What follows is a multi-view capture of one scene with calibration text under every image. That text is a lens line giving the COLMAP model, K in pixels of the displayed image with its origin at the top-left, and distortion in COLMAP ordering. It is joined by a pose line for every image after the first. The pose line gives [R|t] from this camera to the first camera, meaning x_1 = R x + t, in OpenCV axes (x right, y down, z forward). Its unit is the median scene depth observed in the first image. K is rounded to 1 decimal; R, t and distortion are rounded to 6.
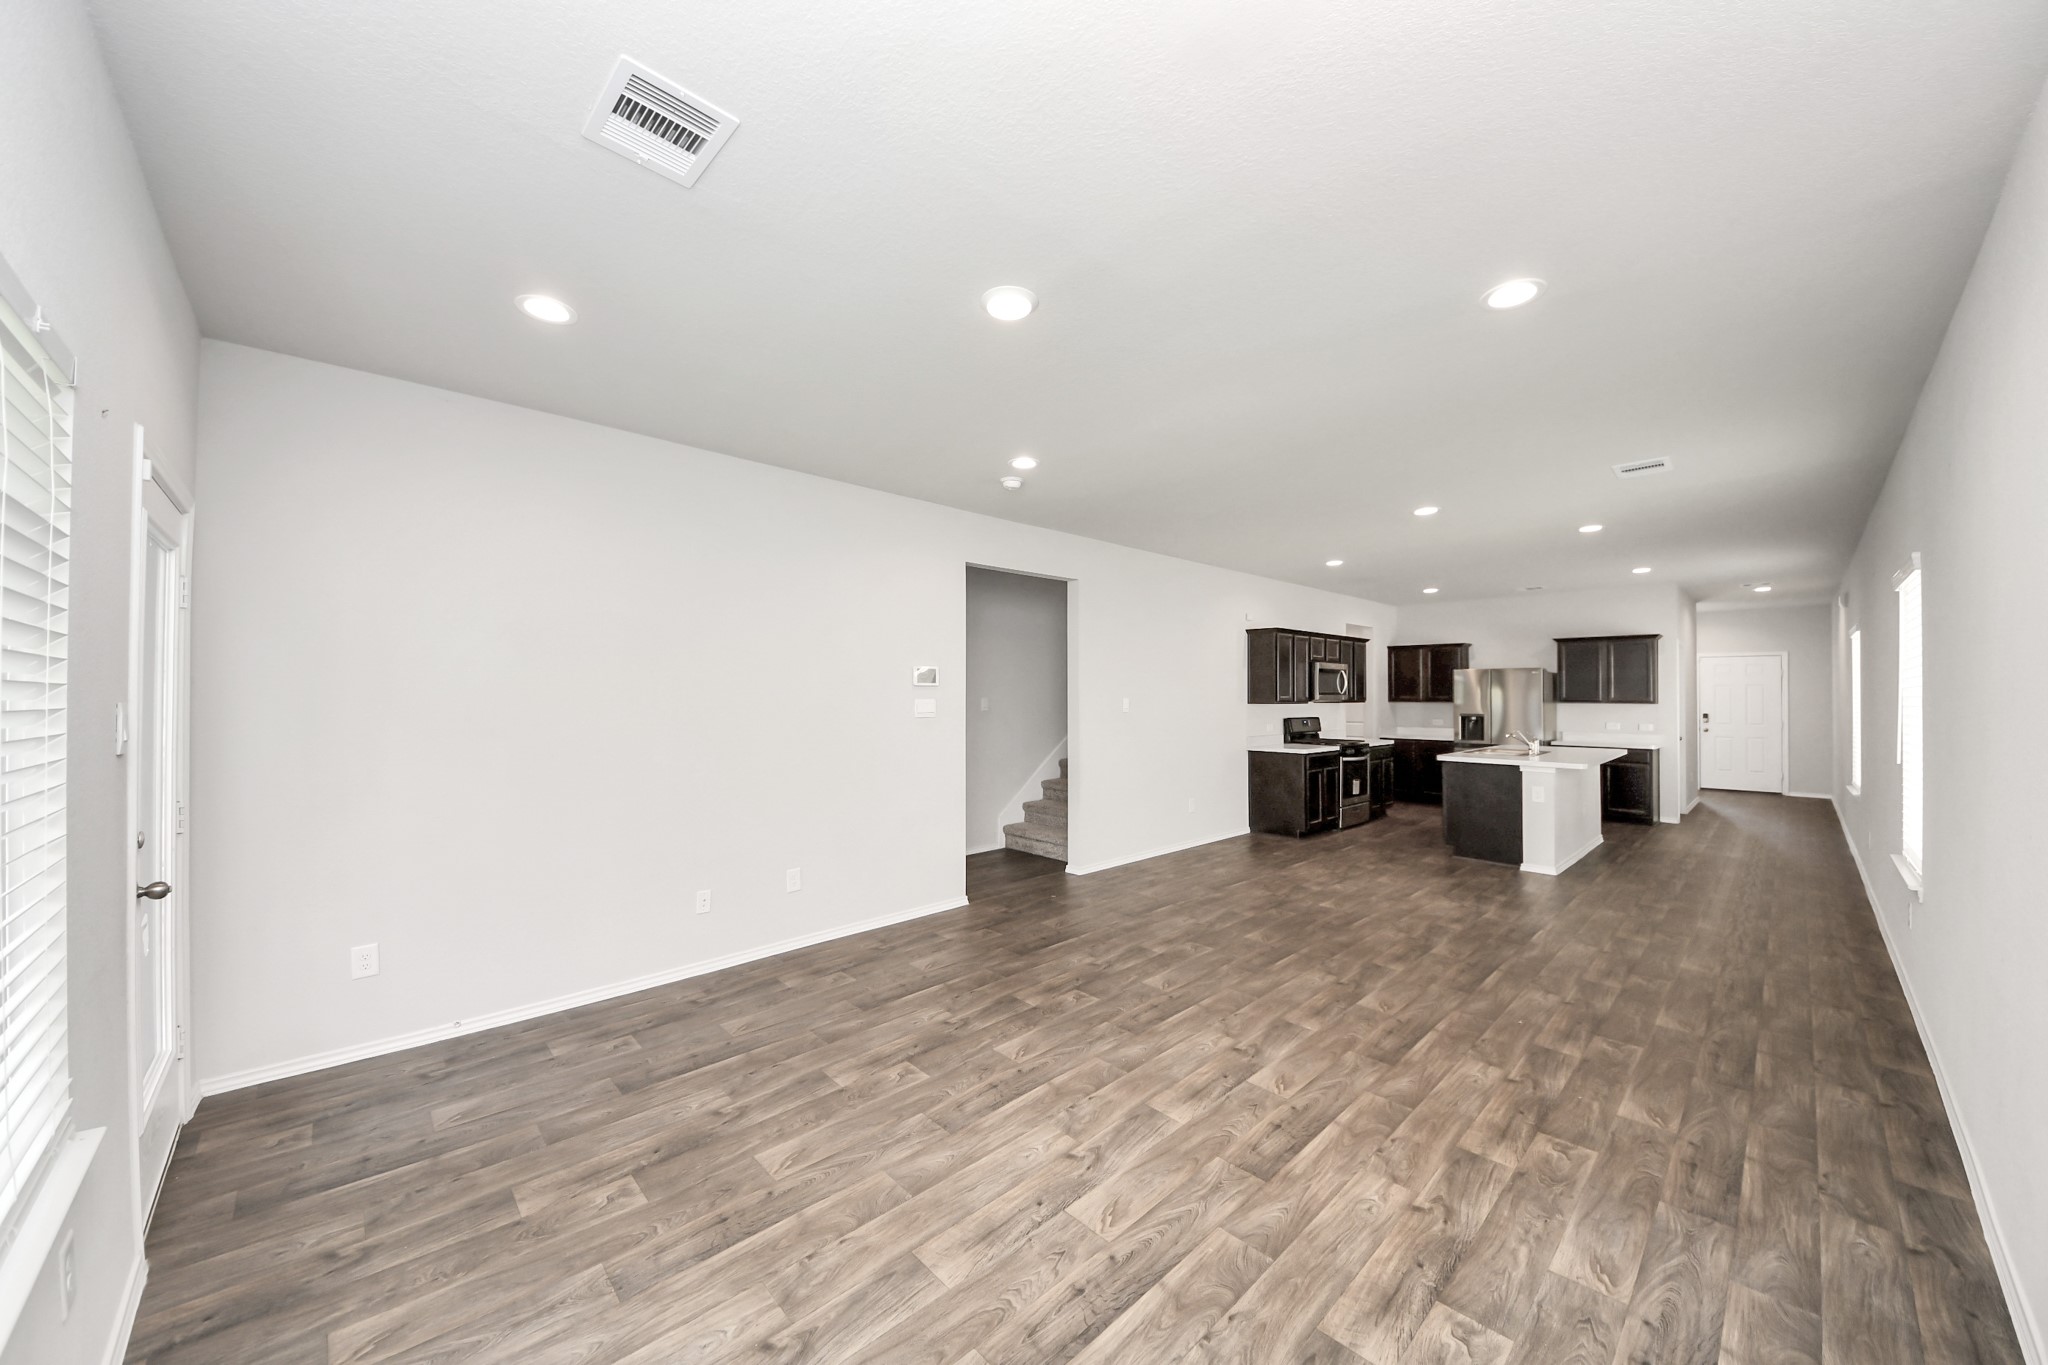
lens RADIAL K [[735.2, 0, 1014.3], [0, 735.2, 689.7], [0, 0, 1]] dist [0.014483, -0.017065]
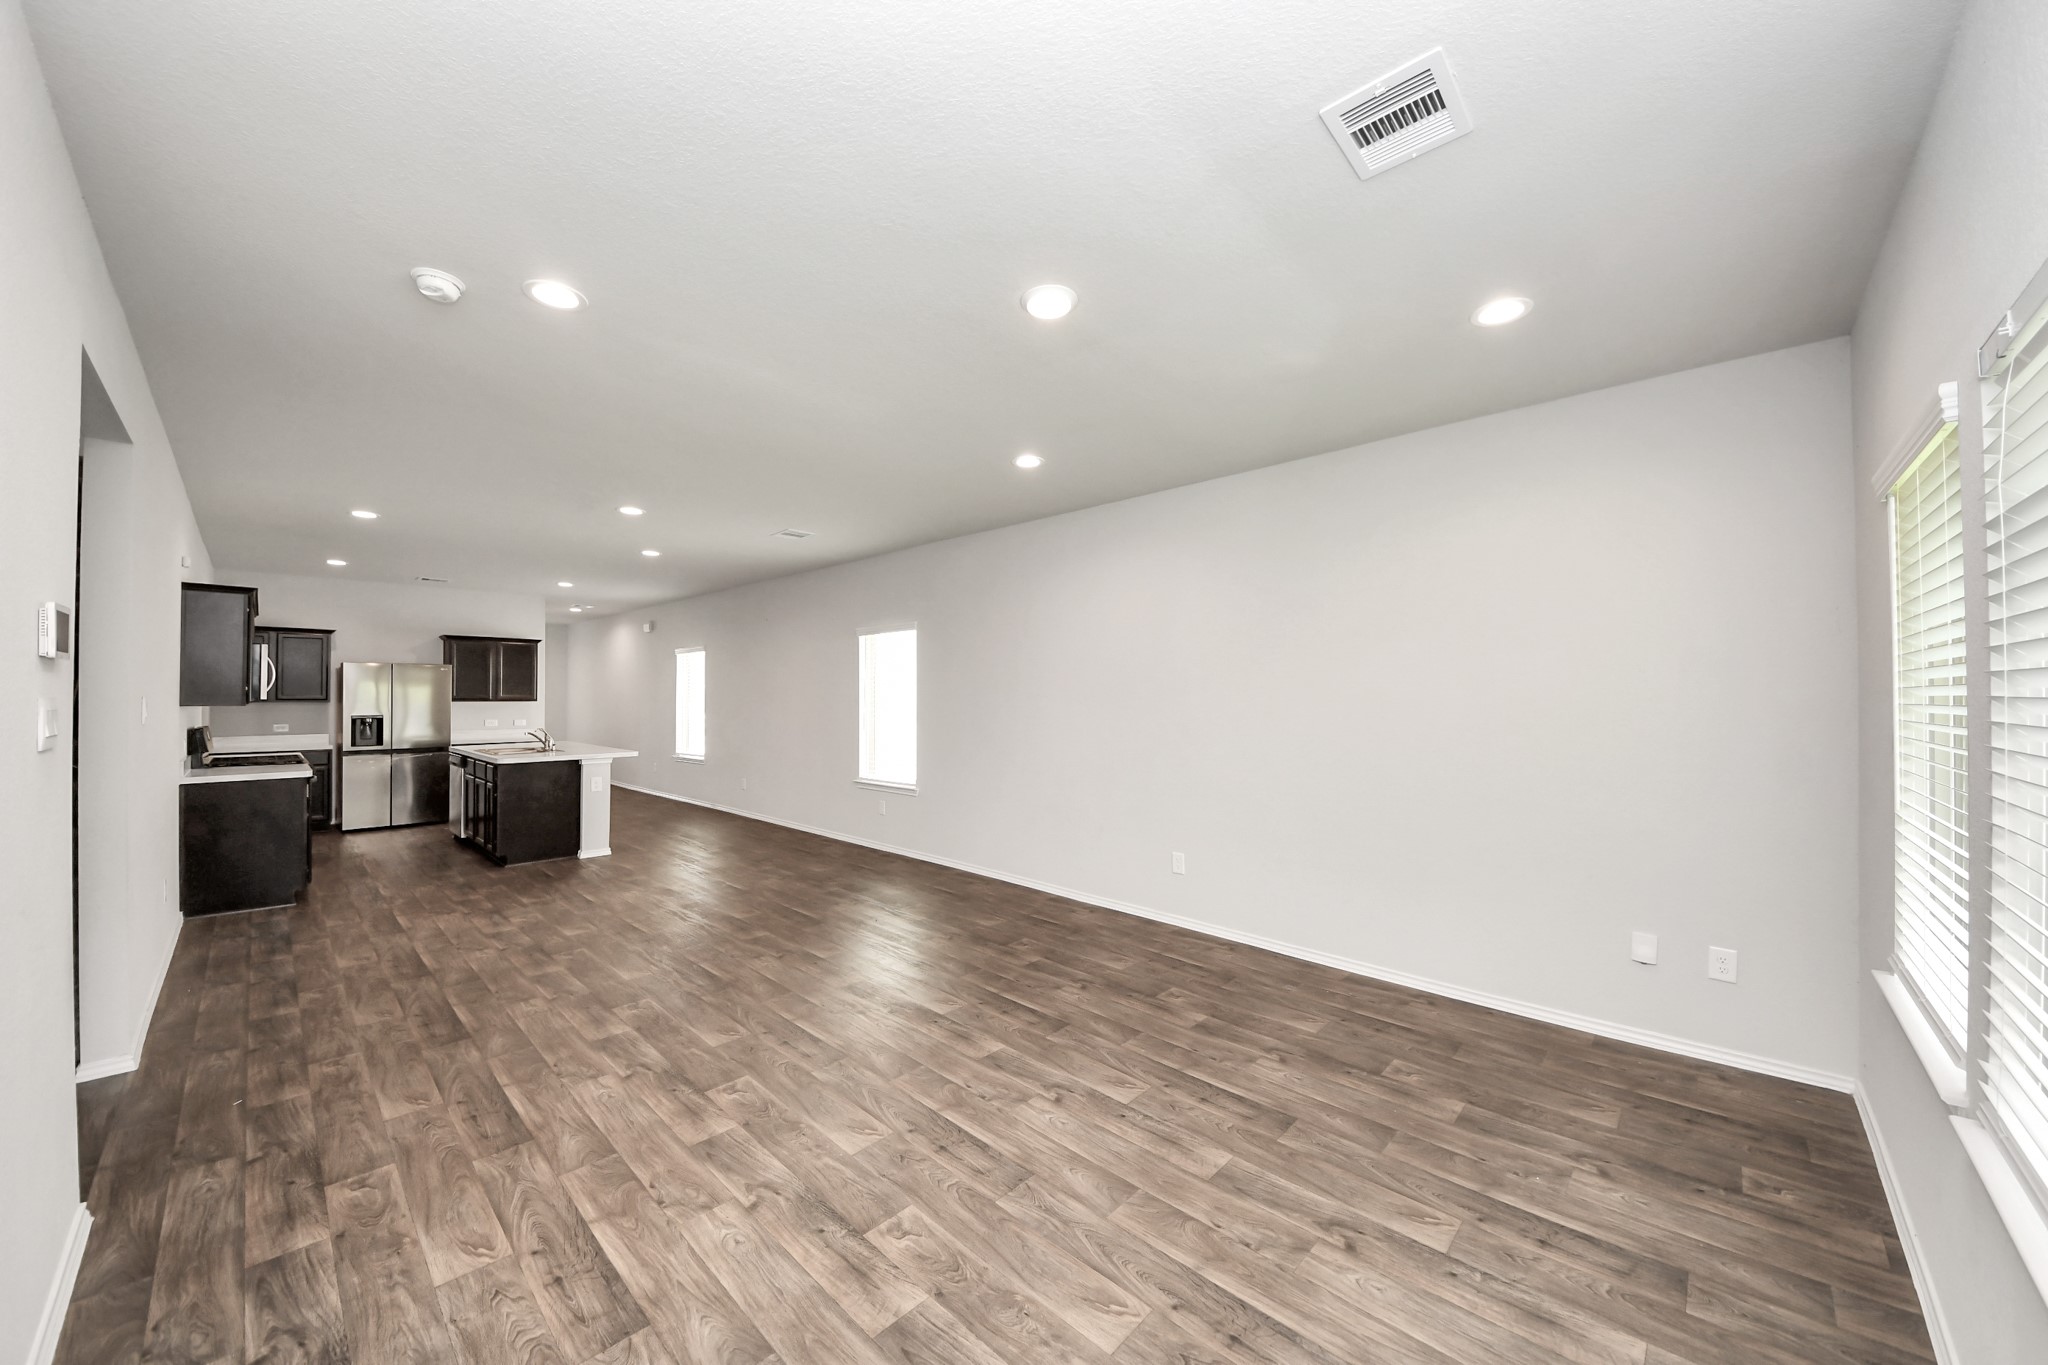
lens RADIAL K [[735.2, 0, 1014.3], [0, 735.2, 689.7], [0, 0, 1]] dist [0.014483, -0.017065]
pose [[-0.063397, -0.002960, 0.997984, -0.353301], [-0.000903, 0.999995, 0.002908, 0.000296], [-0.997988, -0.000717, -0.063399, 0.385794]]
